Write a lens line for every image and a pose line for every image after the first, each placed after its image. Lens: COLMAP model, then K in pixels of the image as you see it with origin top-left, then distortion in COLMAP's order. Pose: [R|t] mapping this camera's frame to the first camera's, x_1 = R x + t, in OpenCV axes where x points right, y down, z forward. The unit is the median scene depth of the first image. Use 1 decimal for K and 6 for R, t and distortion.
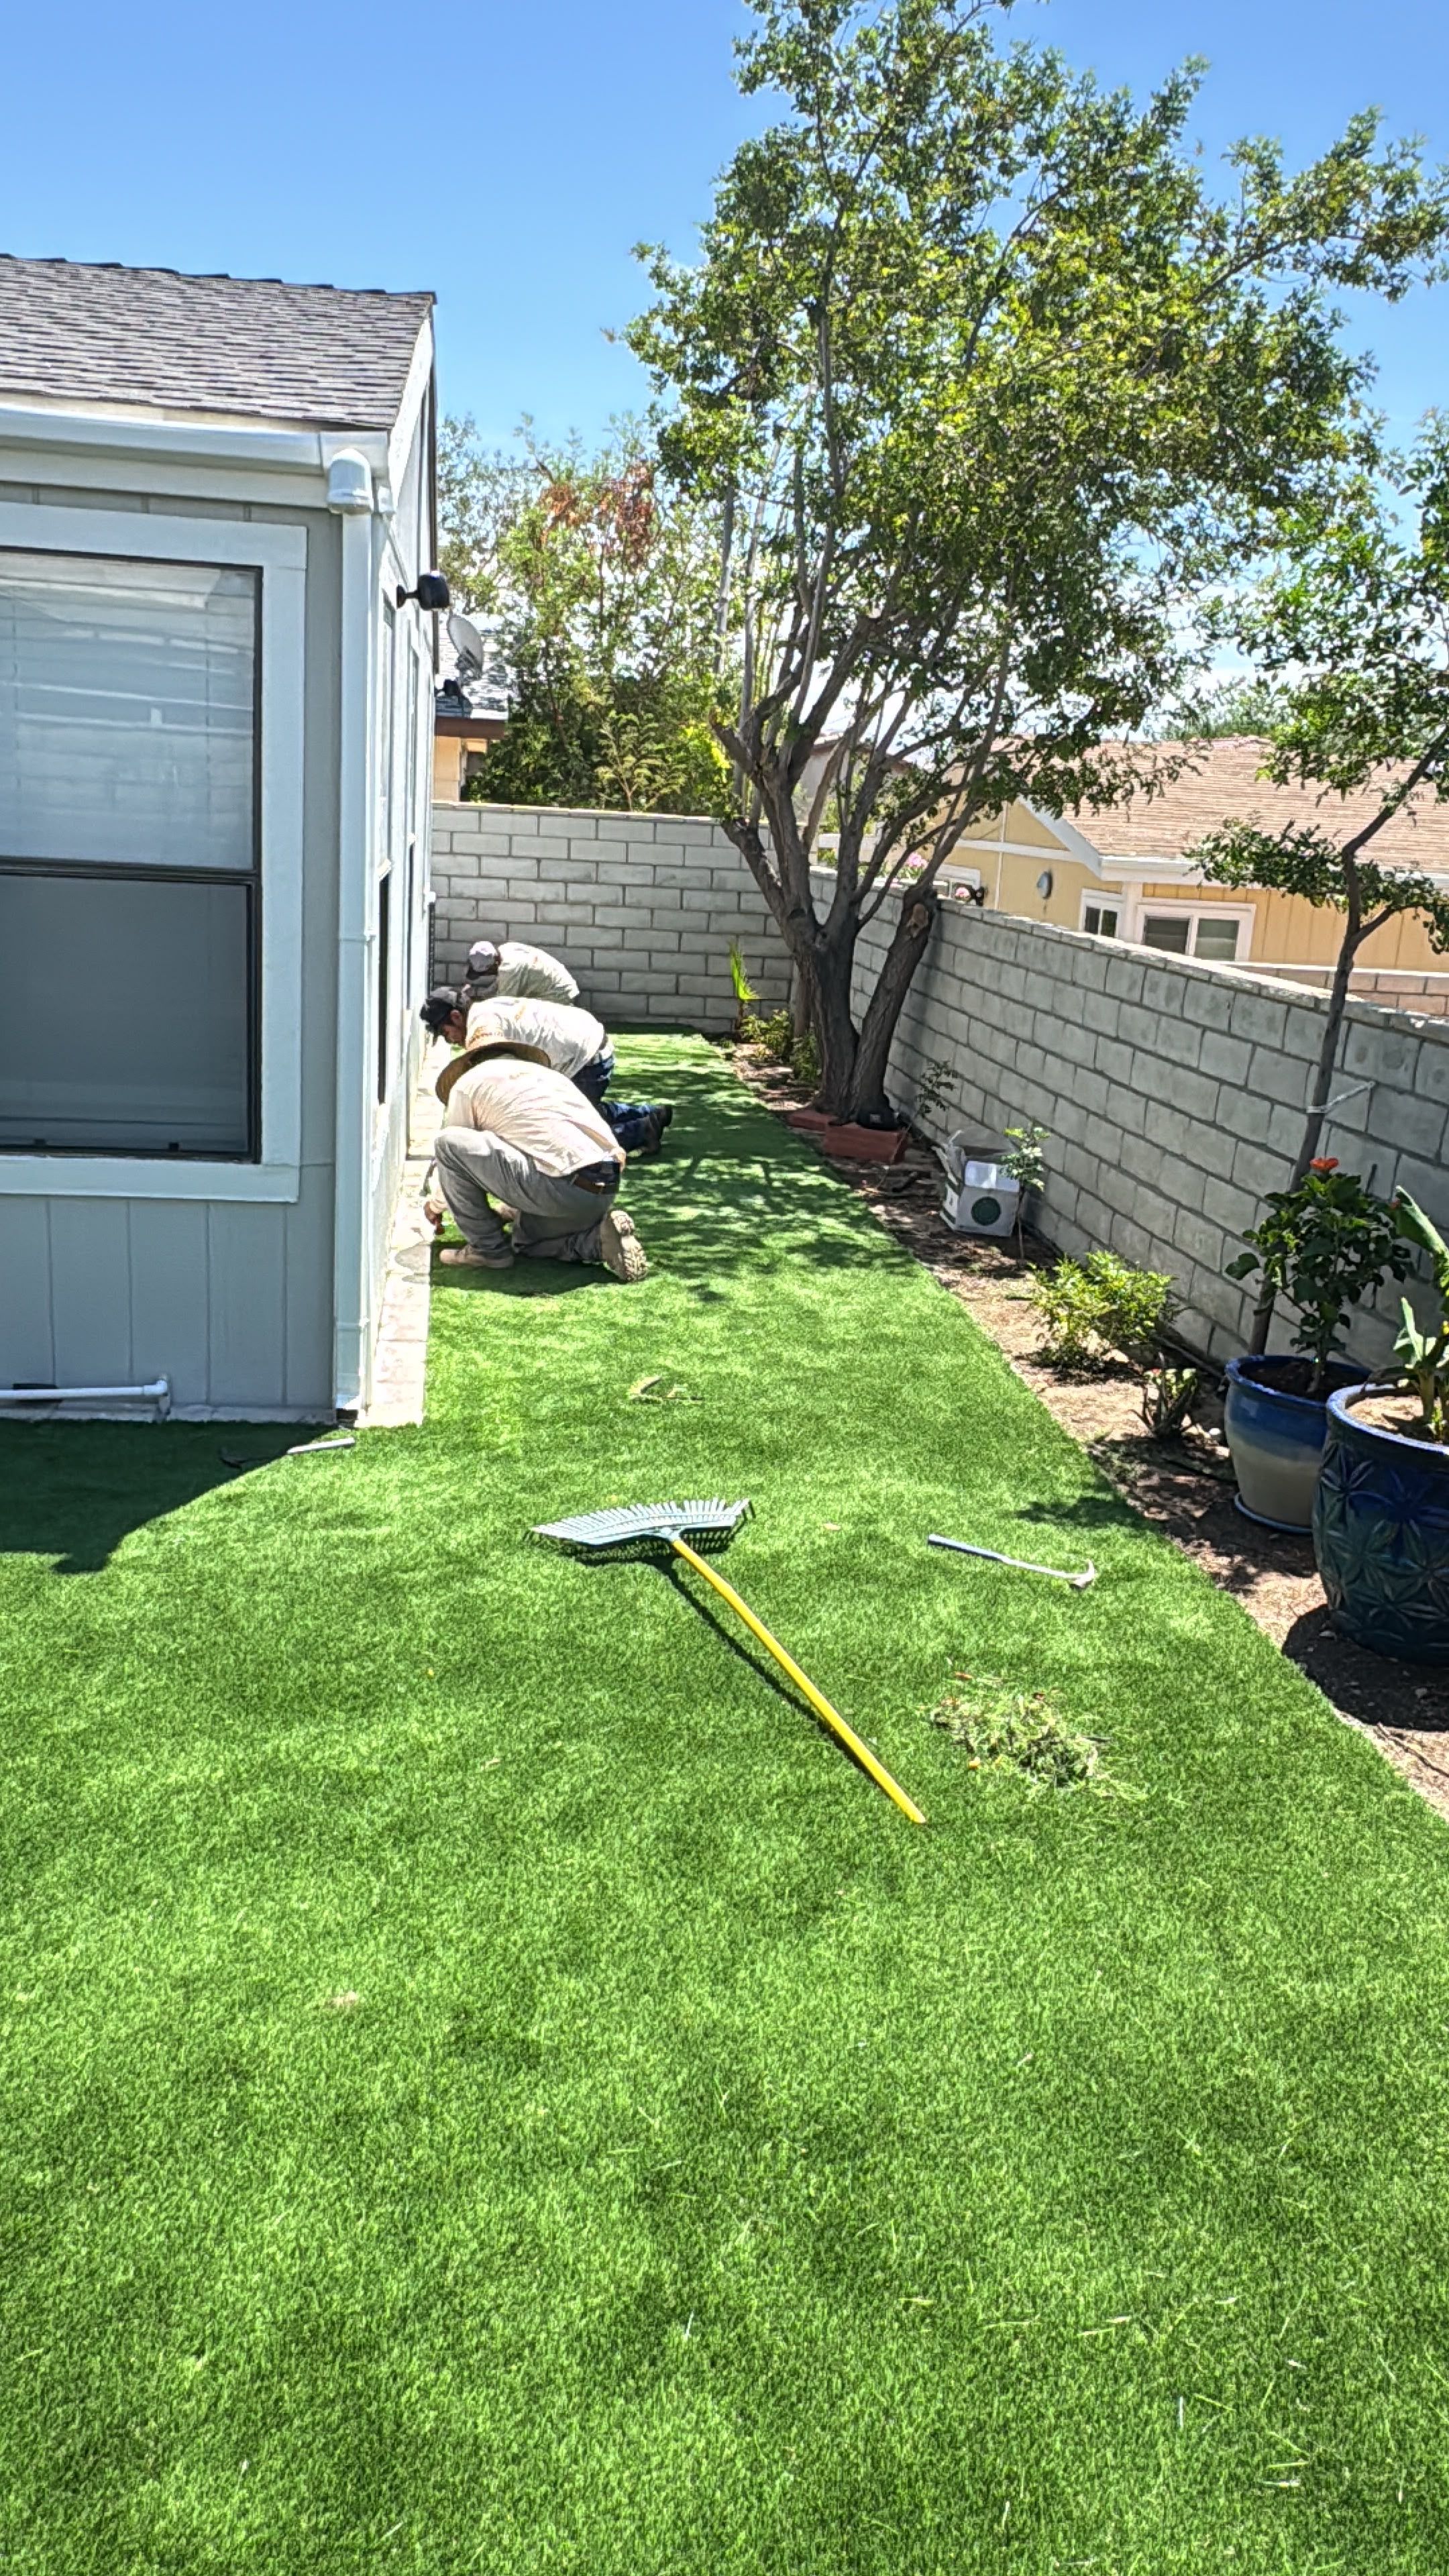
lens RADIAL K [[1892.0, 0, 676.4], [0, 1892.0, 1286.6], [0, 0, 1]] dist [0.049499, -0.194815]
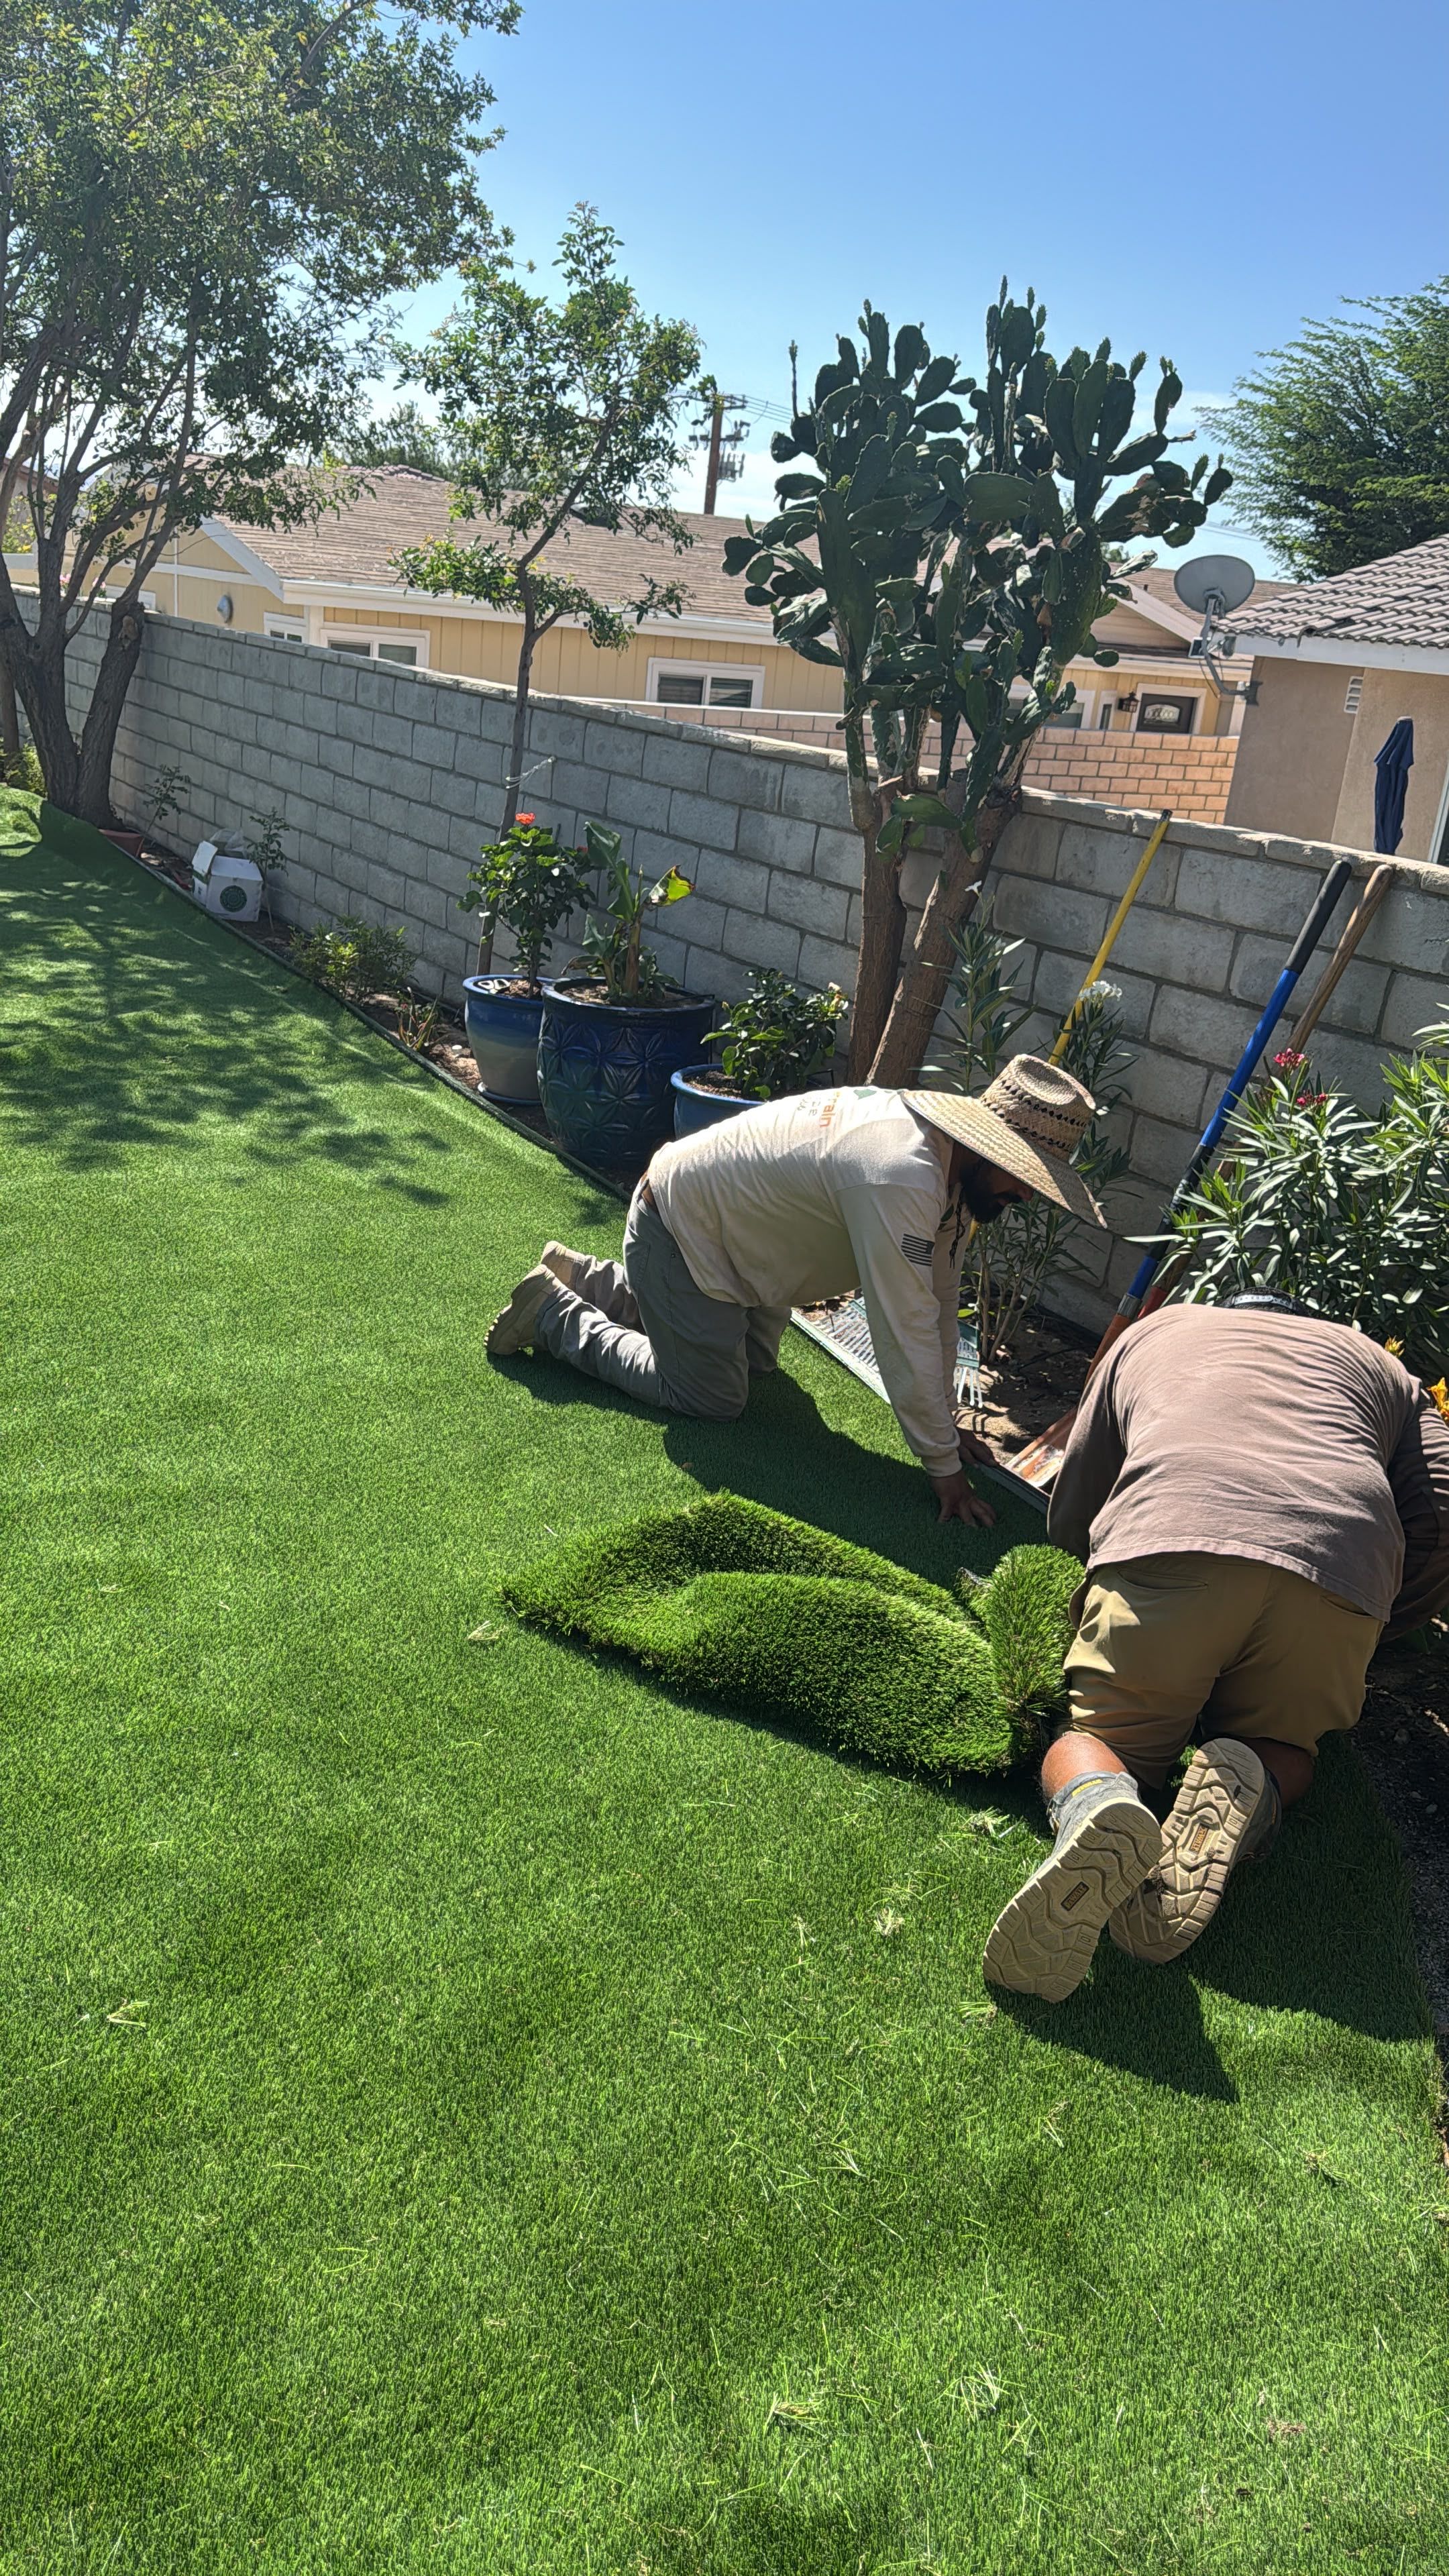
lens RADIAL K [[1892.0, 0, 676.4], [0, 1892.0, 1286.6], [0, 0, 1]] dist [0.049499, -0.194815]
pose [[0.913997, -0.117126, 0.388447, -0.046345], [0.065524, 0.987468, 0.143572, 0.033511], [-0.400395, -0.105772, 0.910218, -0.112532]]
